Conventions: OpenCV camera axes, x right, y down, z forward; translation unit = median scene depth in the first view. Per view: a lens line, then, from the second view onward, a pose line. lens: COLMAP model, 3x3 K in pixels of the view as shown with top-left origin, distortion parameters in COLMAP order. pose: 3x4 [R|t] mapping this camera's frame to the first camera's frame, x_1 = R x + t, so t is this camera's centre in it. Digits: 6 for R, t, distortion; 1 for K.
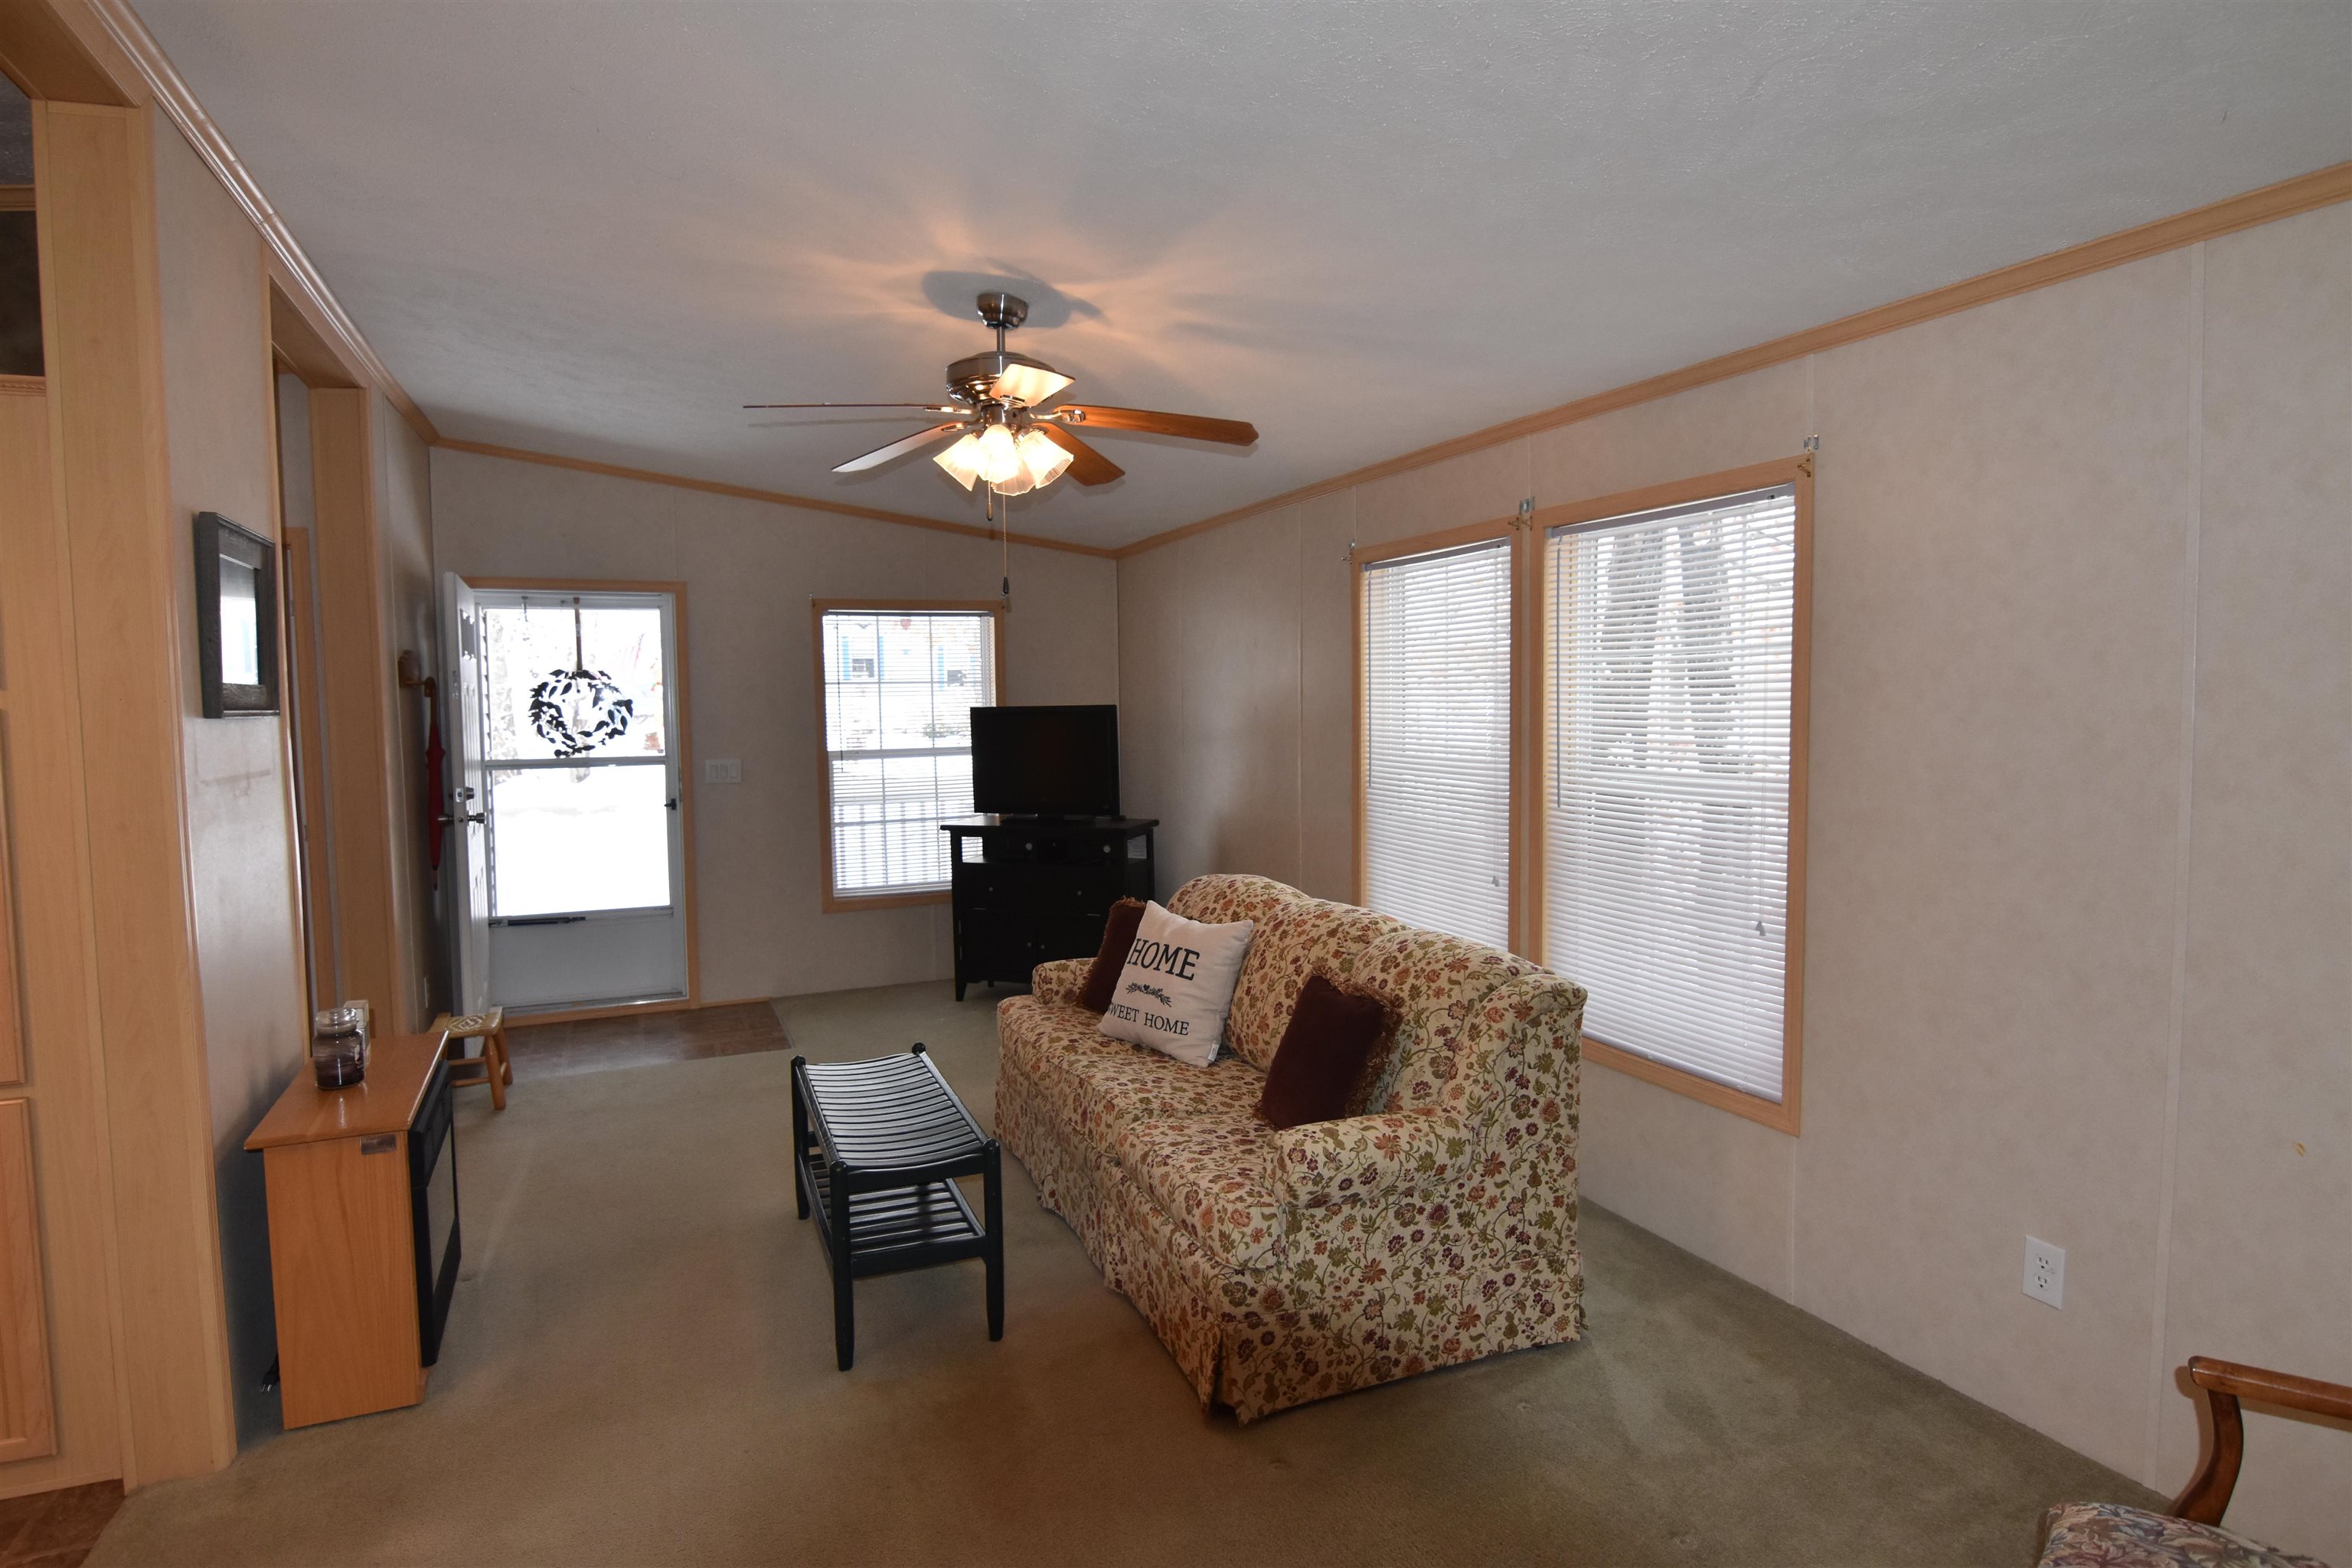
lens RADIAL K [[1318.7, 0, 1176.0], [0, 1318.7, 784.0], [0, 0, 1]] dist [-0.008366, -0.002008]
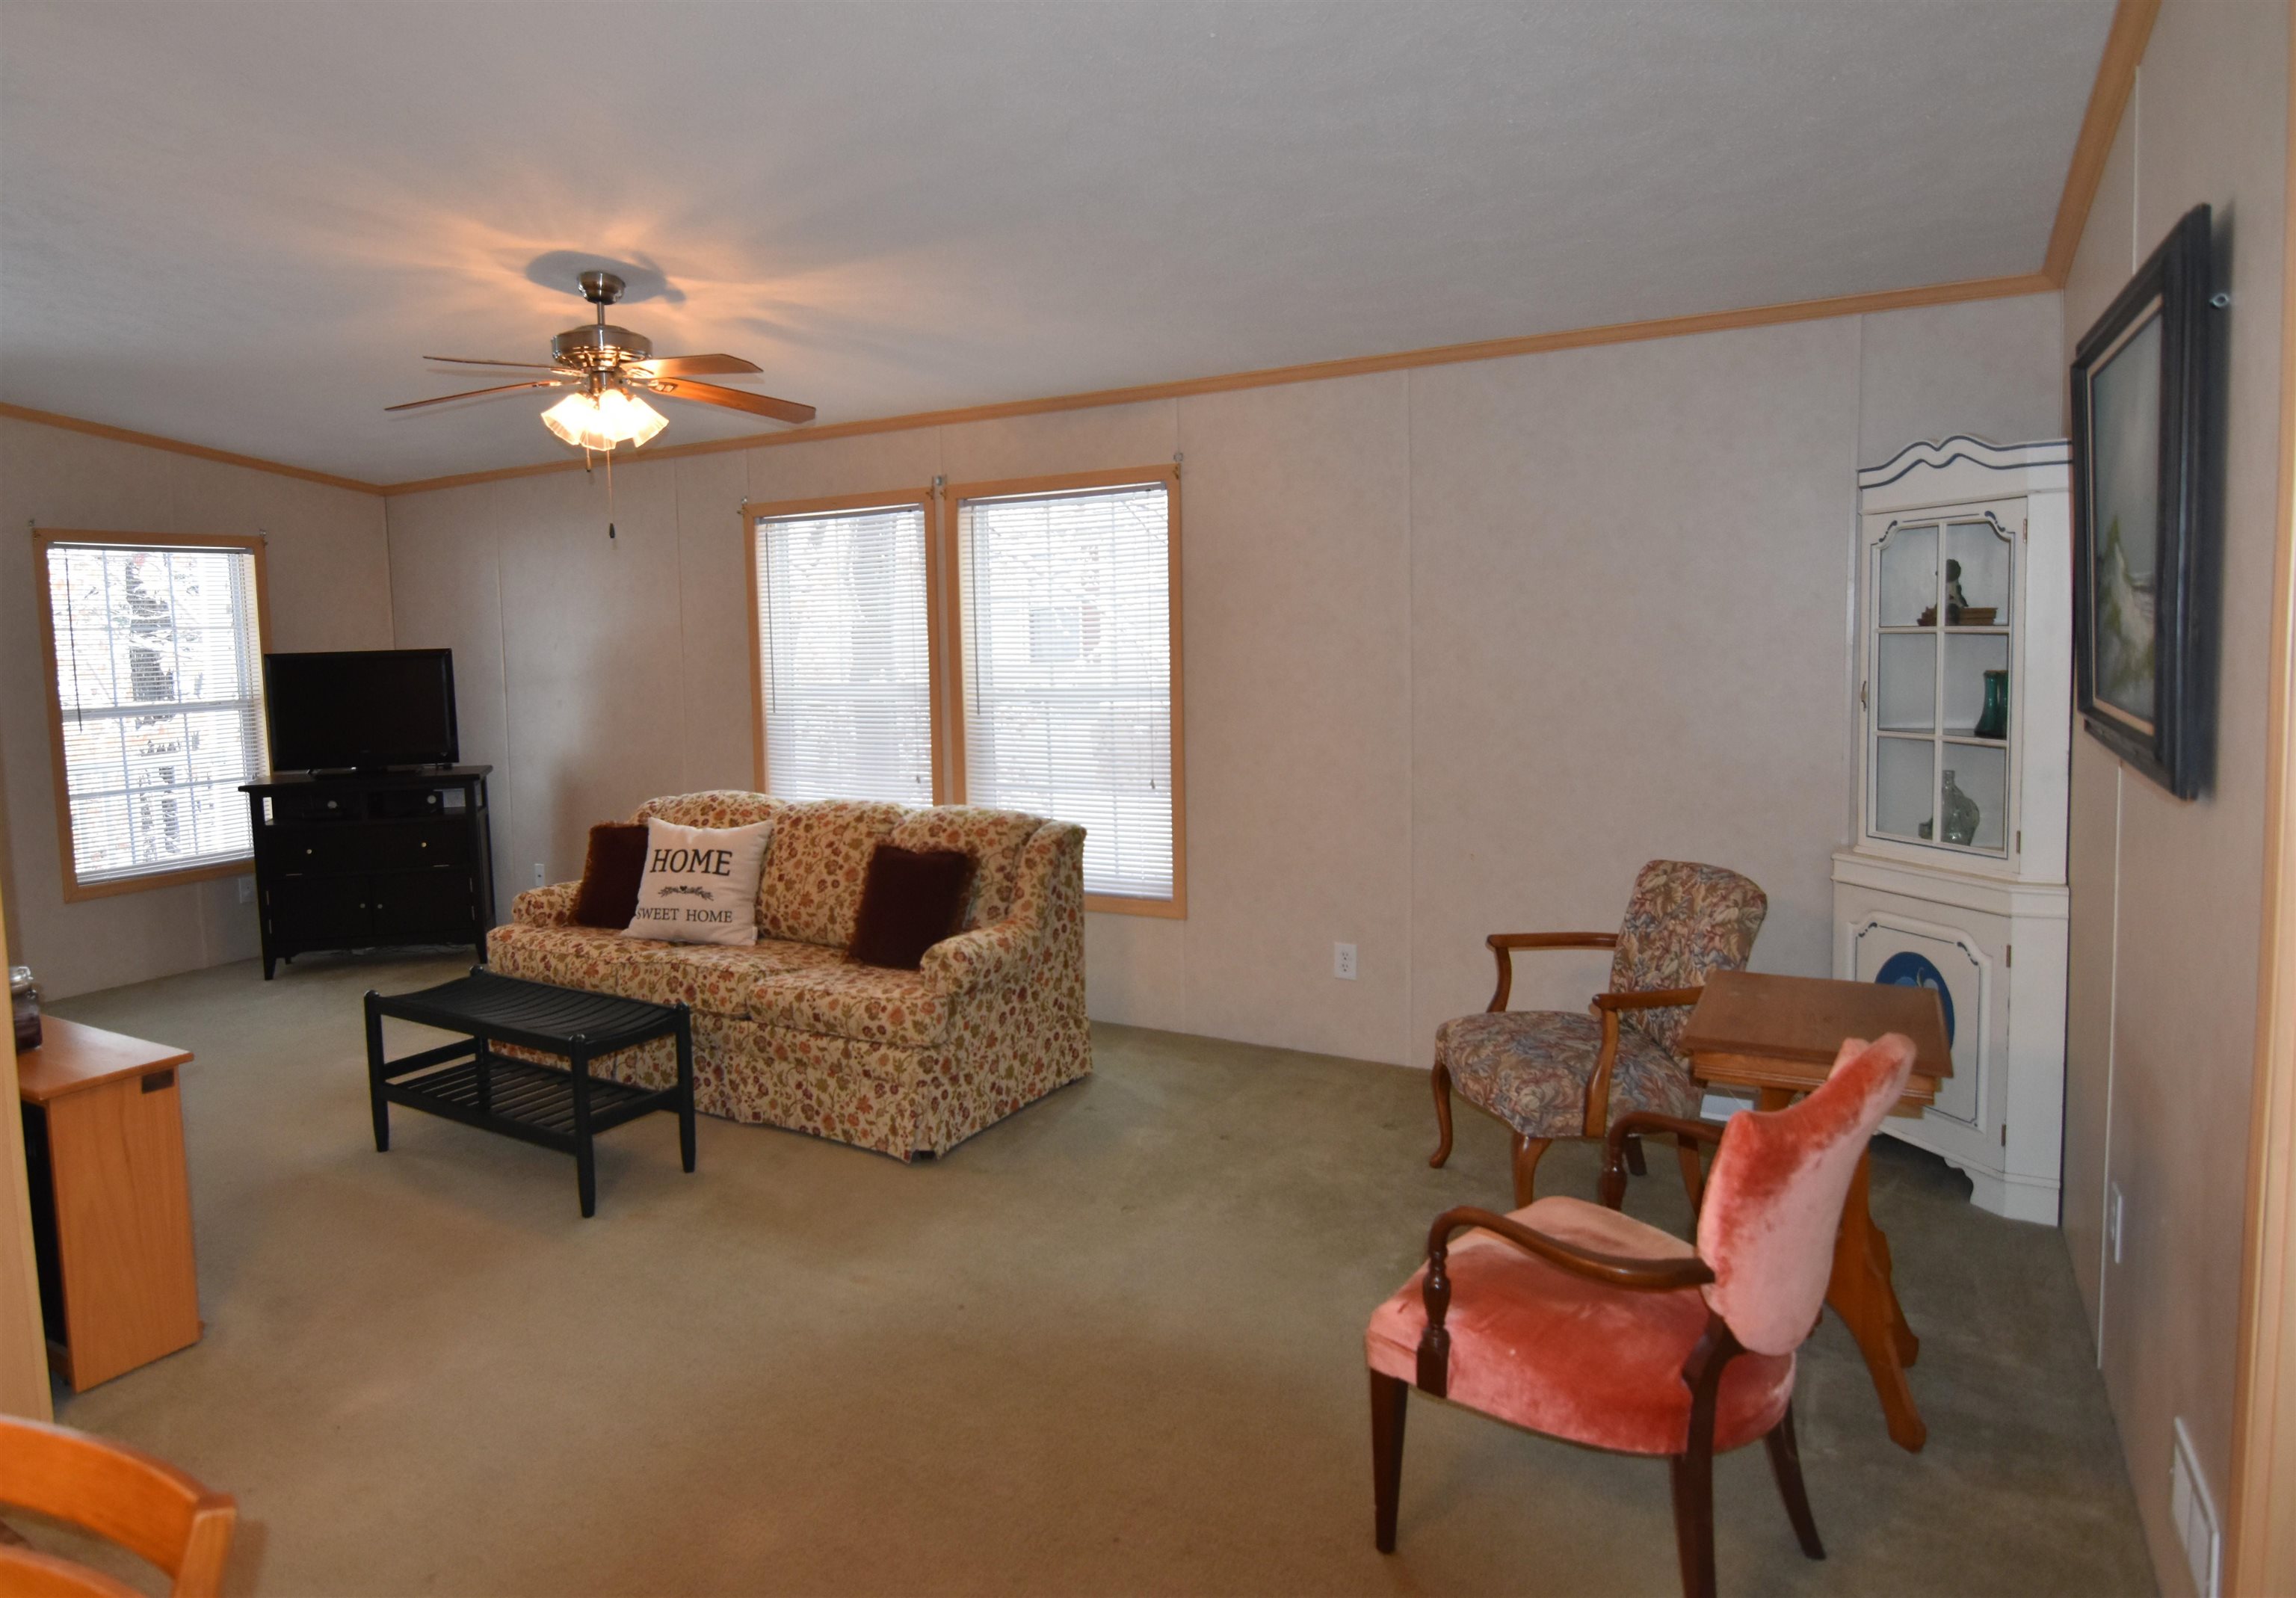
lens RADIAL K [[1307.5, 0, 1145.5], [0, 1307.5, 748.6], [0, 0, 1]] dist [0.004706, -0.000541]
pose [[0.804344, -0.061926, 0.590928, -0.467340], [0.055191, 0.998041, 0.029465, 0.029889], [-0.591595, 0.008914, 0.806186, -0.188725]]
